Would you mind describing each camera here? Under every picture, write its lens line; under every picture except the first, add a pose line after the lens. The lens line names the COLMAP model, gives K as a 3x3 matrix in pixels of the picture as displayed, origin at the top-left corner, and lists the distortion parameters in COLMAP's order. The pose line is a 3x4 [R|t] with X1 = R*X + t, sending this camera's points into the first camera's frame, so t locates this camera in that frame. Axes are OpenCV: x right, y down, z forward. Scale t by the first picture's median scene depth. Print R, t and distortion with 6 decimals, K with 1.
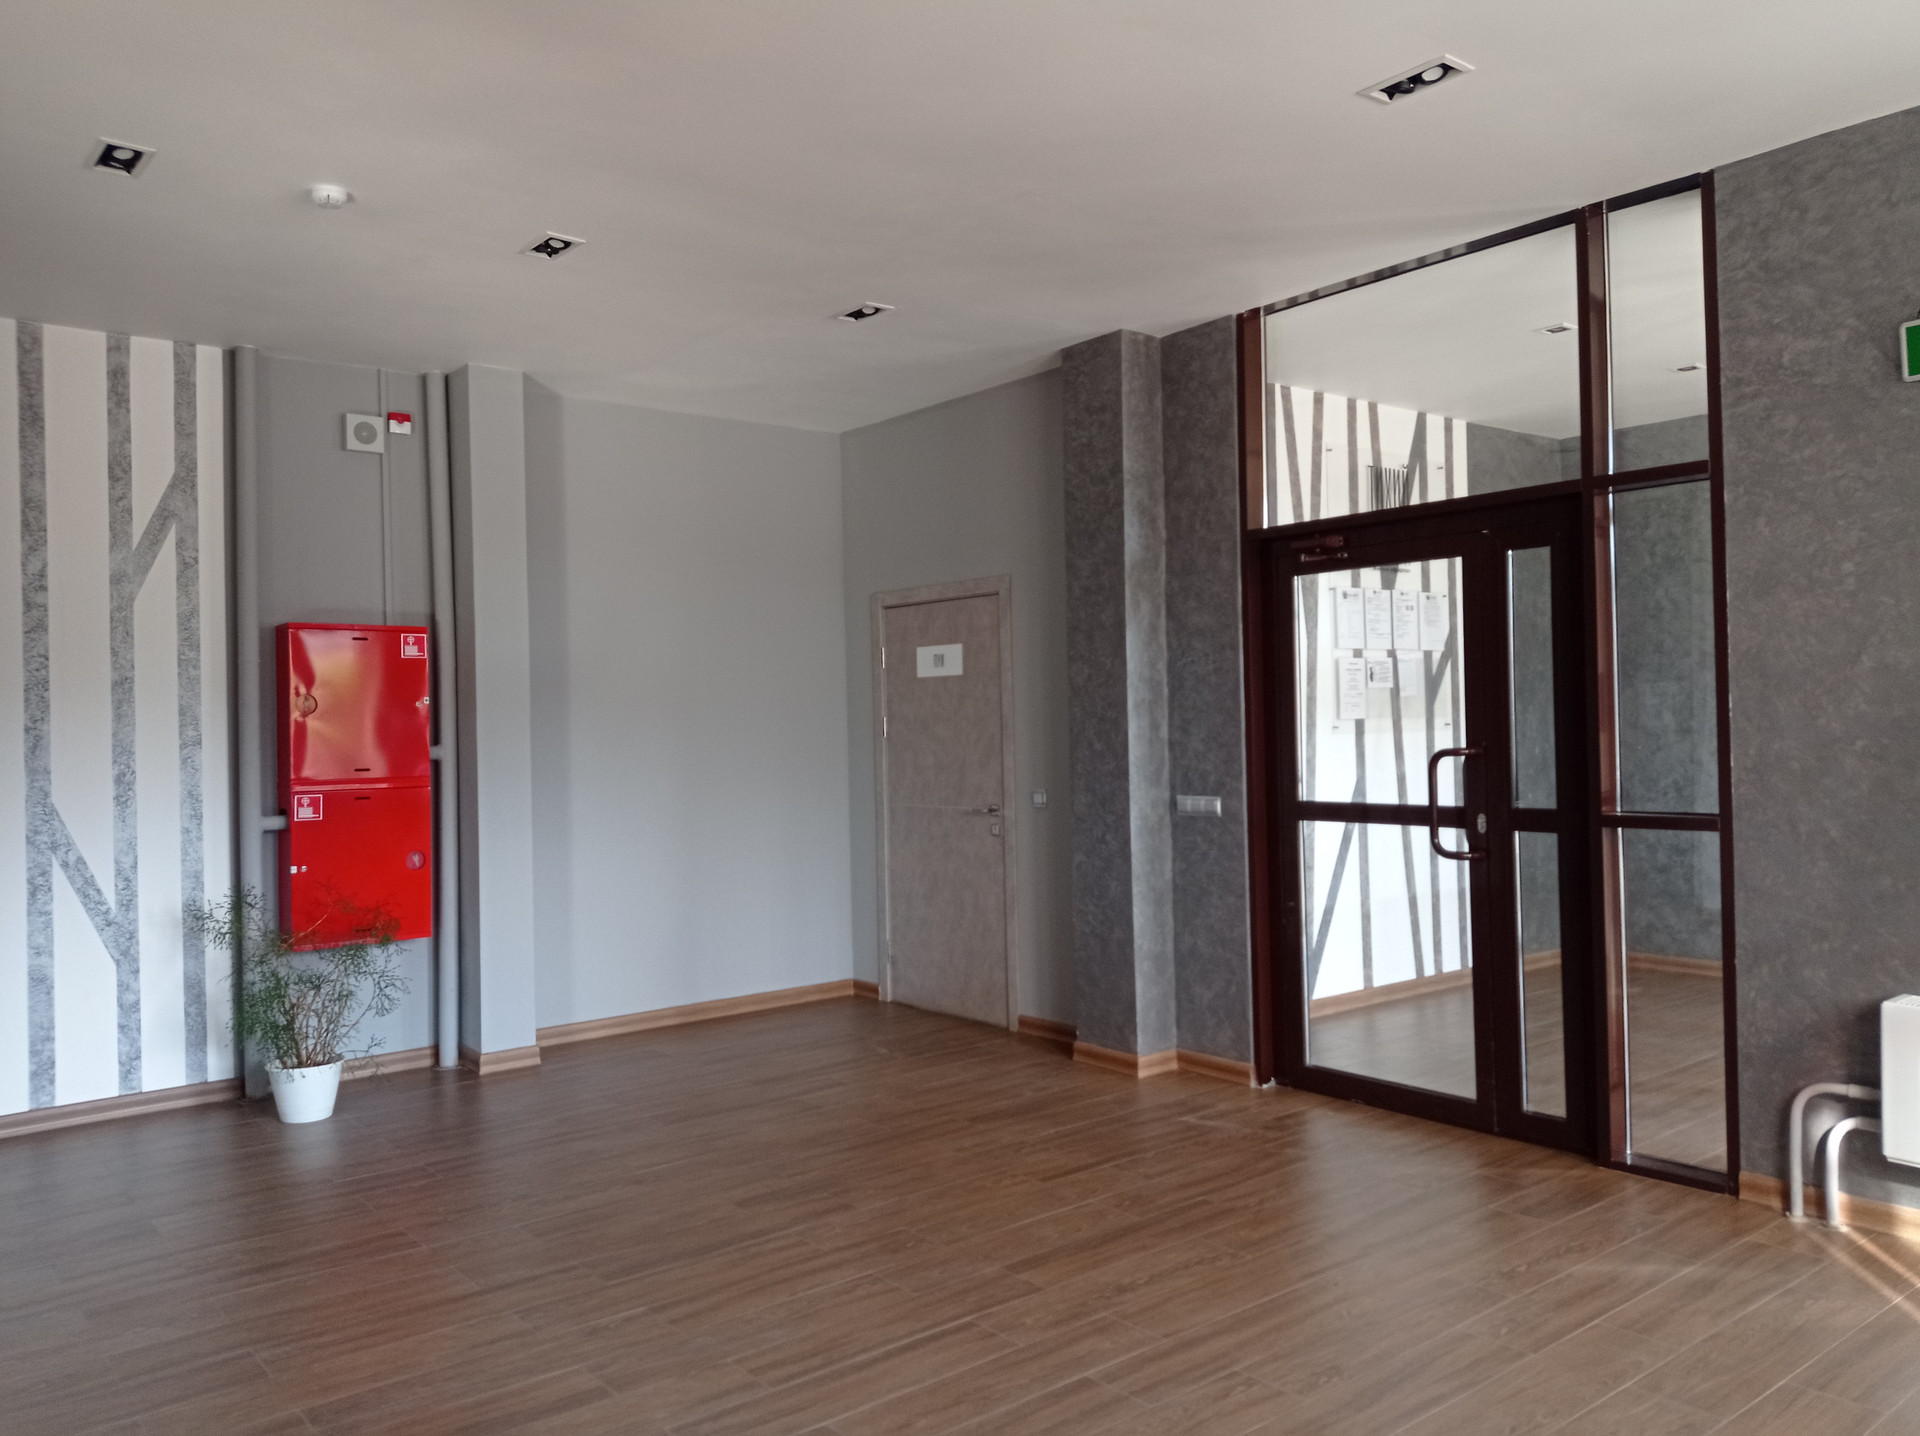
lens RADIAL K [[1515.9, 0, 960.0], [0, 1515.9, 718.0], [0, 0, 1]] dist [0.068645, -0.155768]
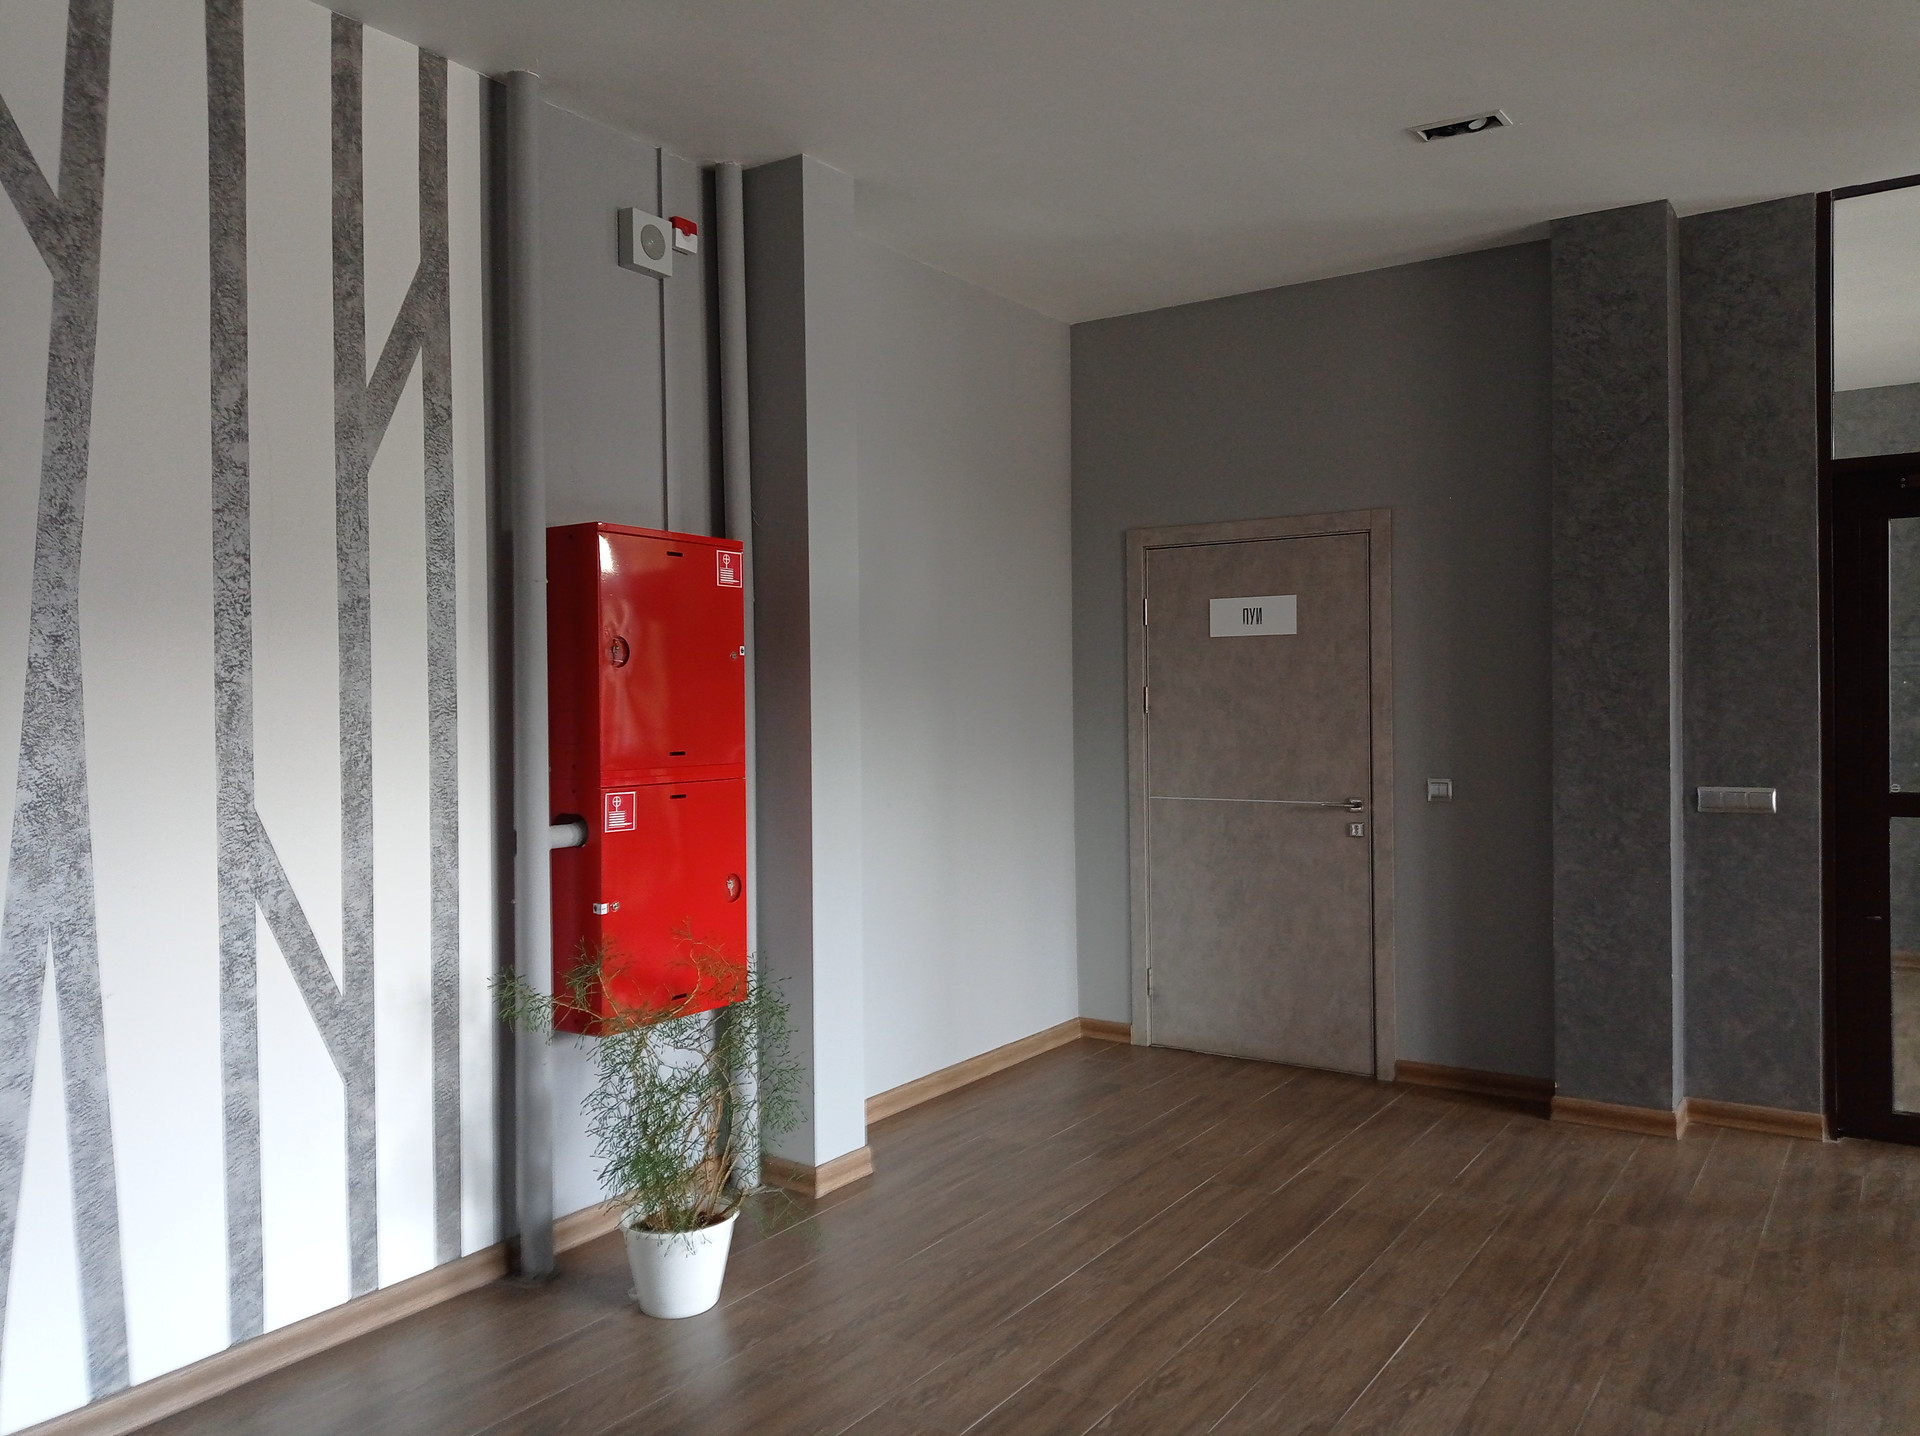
lens RADIAL K [[1515.9, 0, 960.0], [0, 1515.9, 718.0], [0, 0, 1]] dist [0.068645, -0.155768]
pose [[0.955442, 0.007872, 0.295075, -0.488248], [-0.011450, 0.999880, 0.010401, 0.011113], [-0.294958, -0.013316, 0.955417, 0.353781]]
